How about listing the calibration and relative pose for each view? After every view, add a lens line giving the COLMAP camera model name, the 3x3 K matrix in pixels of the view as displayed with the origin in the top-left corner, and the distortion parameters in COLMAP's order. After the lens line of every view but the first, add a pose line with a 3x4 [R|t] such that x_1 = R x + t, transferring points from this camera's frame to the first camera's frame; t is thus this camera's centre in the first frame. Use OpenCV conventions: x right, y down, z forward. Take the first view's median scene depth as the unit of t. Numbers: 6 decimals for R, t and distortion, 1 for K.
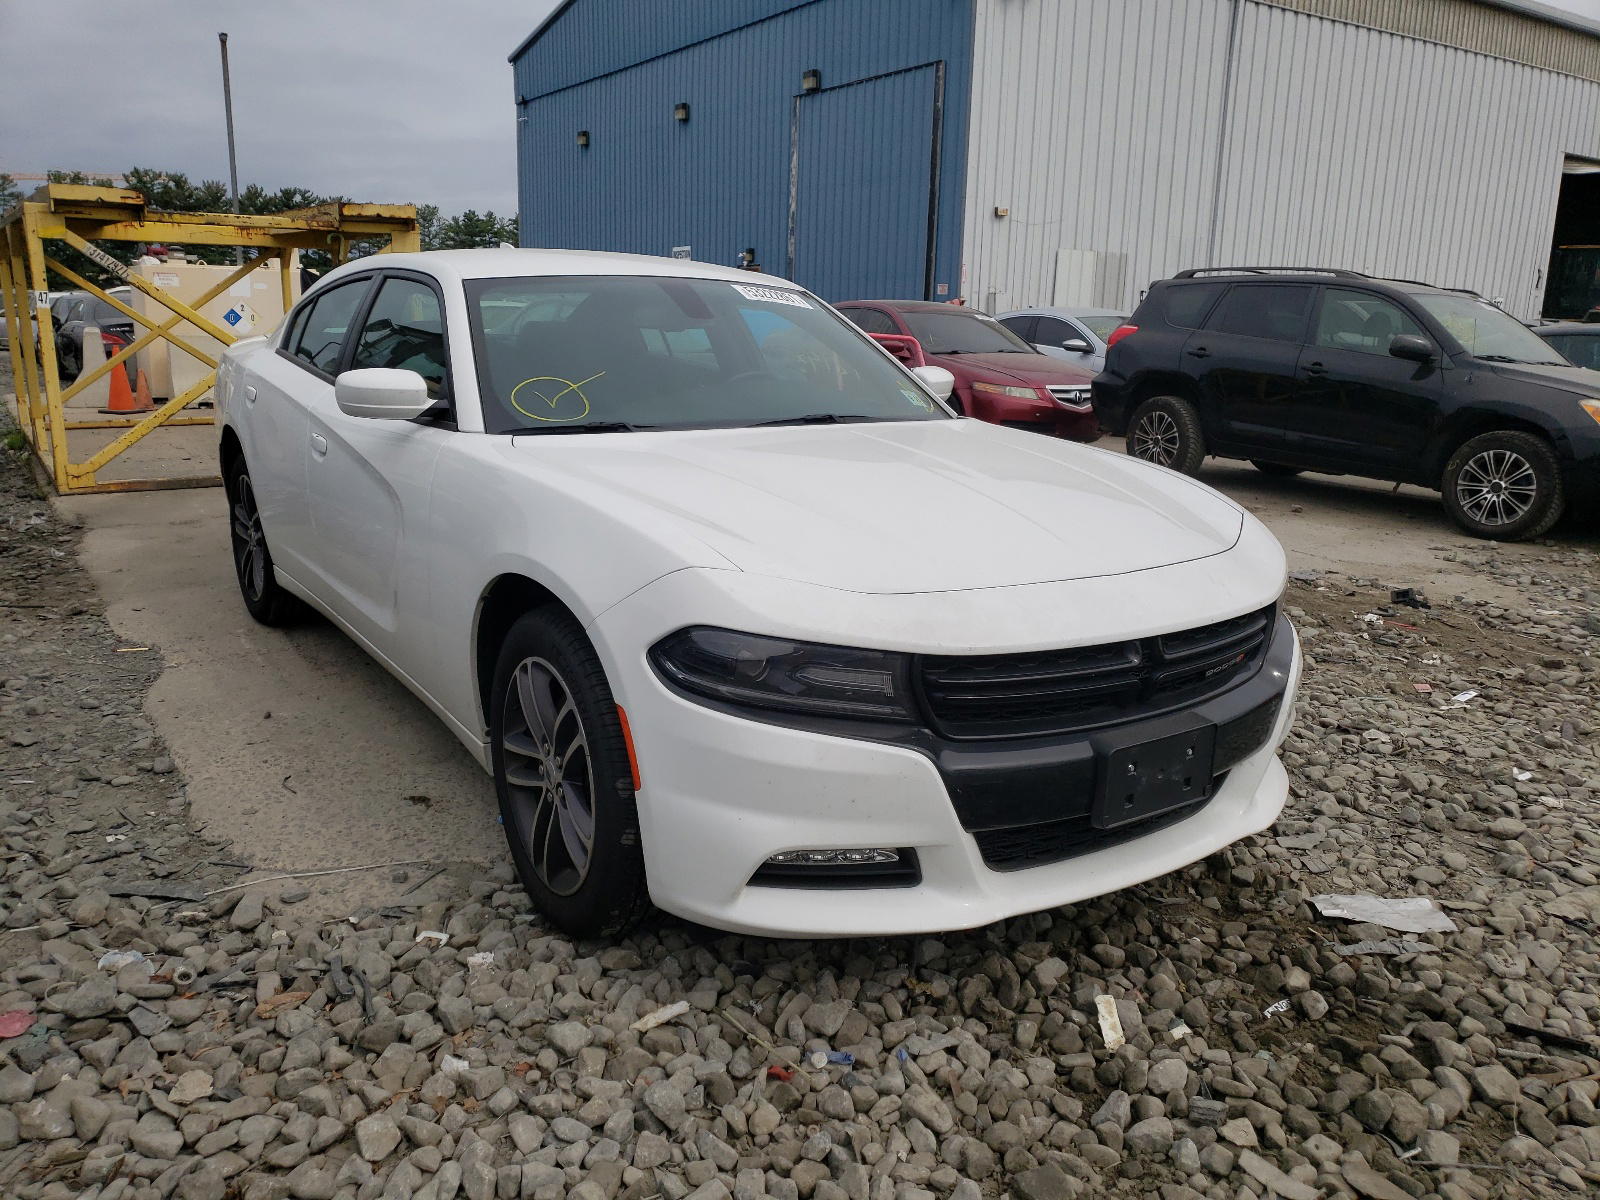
lens RADIAL K [[1250.2, 0, 789.9], [0, 1250.2, 595.5], [0, 0, 1]] dist [0.006463, 0.006224]
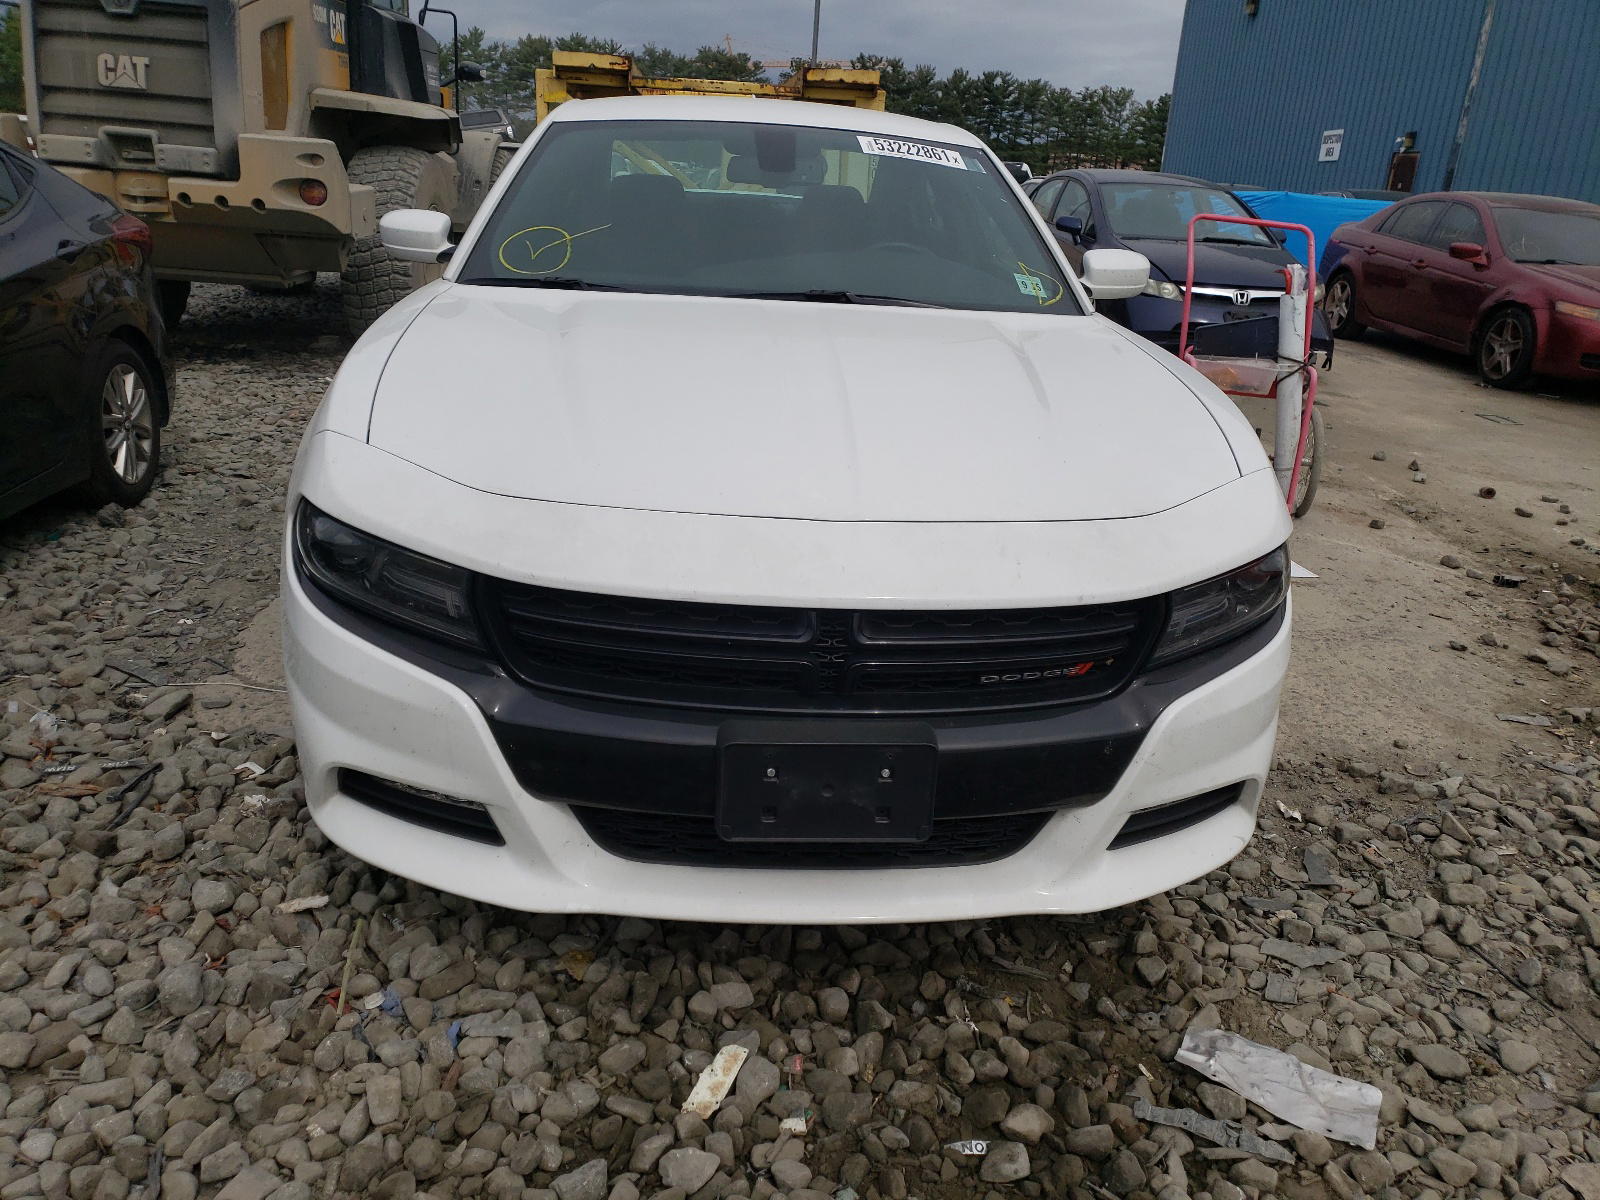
lens RADIAL K [[1250.2, 0, 794.1], [0, 1250.2, 595.3], [0, 0, 1]] dist [0.006463, 0.006224]
pose [[0.870965, 0.182961, -0.456011, 0.379086], [-0.144830, 0.982448, 0.117559, -0.034845], [0.469516, -0.036346, 0.882176, 0.219081]]
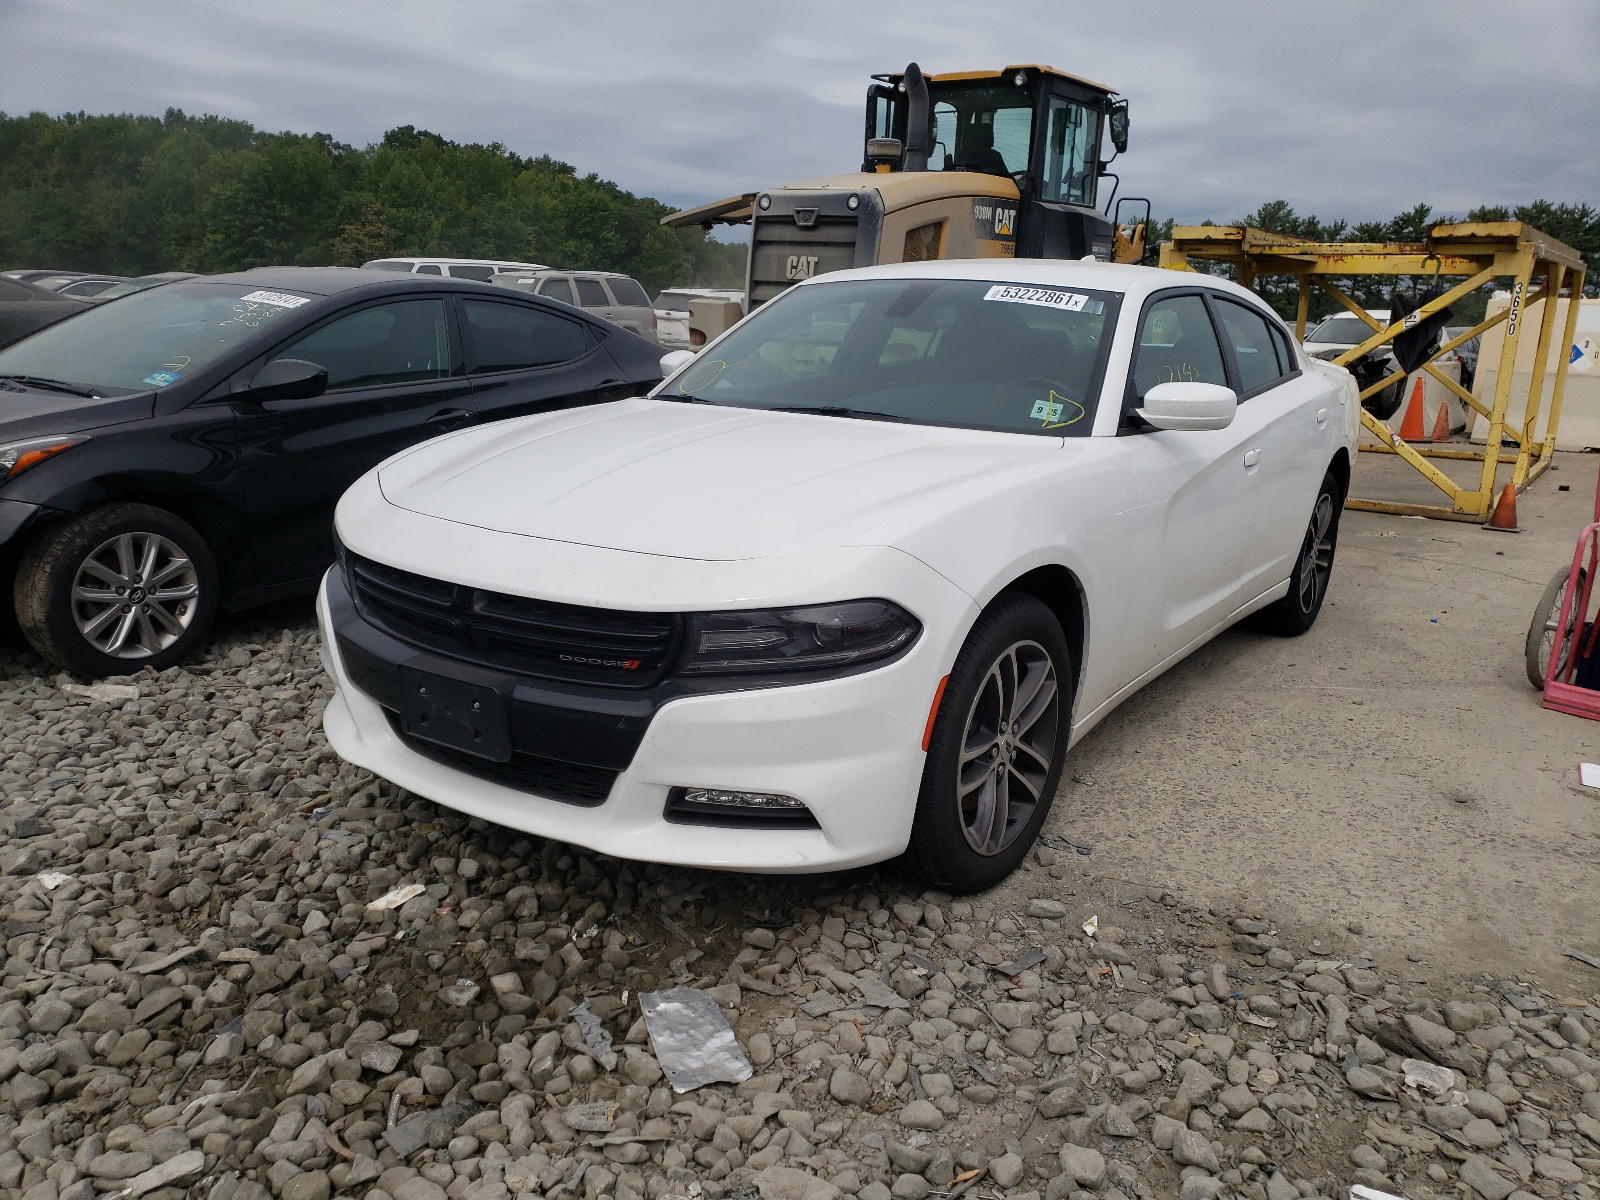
lens RADIAL K [[1250.2, 0, 789.9], [0, 1250.2, 610.5], [0, 0, 1]] dist [0.006463, 0.006224]
pose [[0.354139, 0.209622, -0.911397, 0.898783], [-0.231924, 0.963797, 0.131556, -0.099558], [0.905978, 0.164785, 0.389935, 0.539728]]
